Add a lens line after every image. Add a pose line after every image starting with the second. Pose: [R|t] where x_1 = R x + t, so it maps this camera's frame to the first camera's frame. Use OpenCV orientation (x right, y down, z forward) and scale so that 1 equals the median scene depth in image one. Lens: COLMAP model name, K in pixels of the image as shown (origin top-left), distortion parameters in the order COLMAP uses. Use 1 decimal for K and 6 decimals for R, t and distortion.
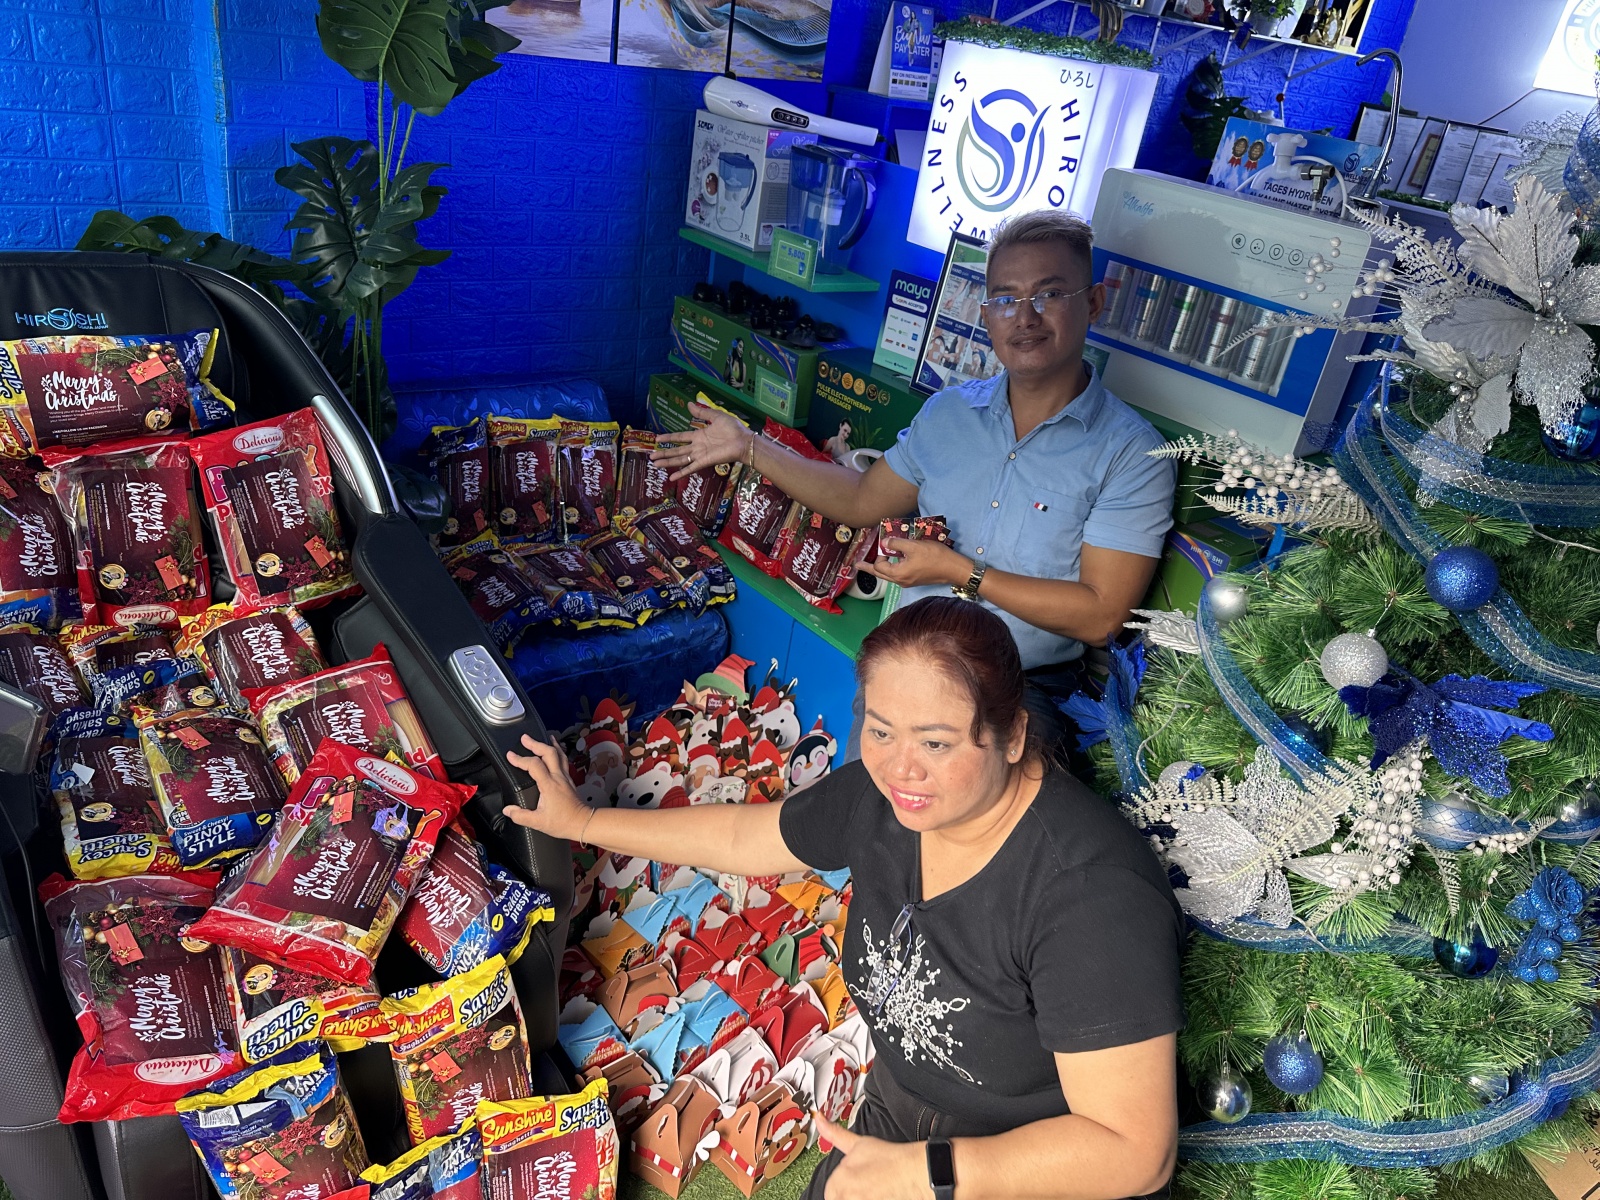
lens RADIAL K [[1113.6, 0, 800.0], [0, 1113.6, 600.0], [0, 0, 1]] dist [0.002368, -0.031615]
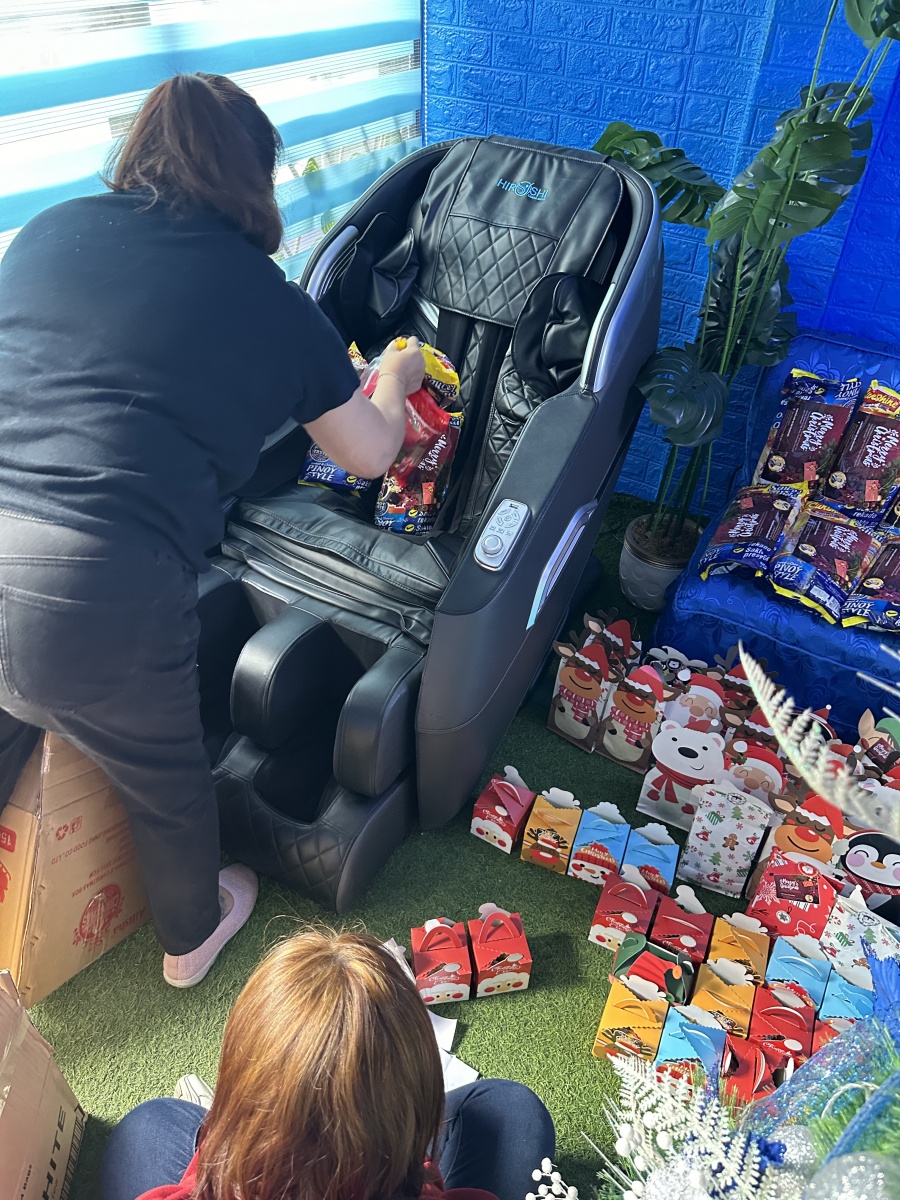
lens RADIAL K [[835.2, 0, 450.0], [0, 835.2, 600.0], [0, 0, 1]] dist [0.002368, -0.031615]
pose [[0.340698, 0.478963, -0.809024, 0.307409], [-0.422354, 0.846760, 0.323442, -0.085295], [0.839966, 0.231498, 0.490781, 0.382066]]
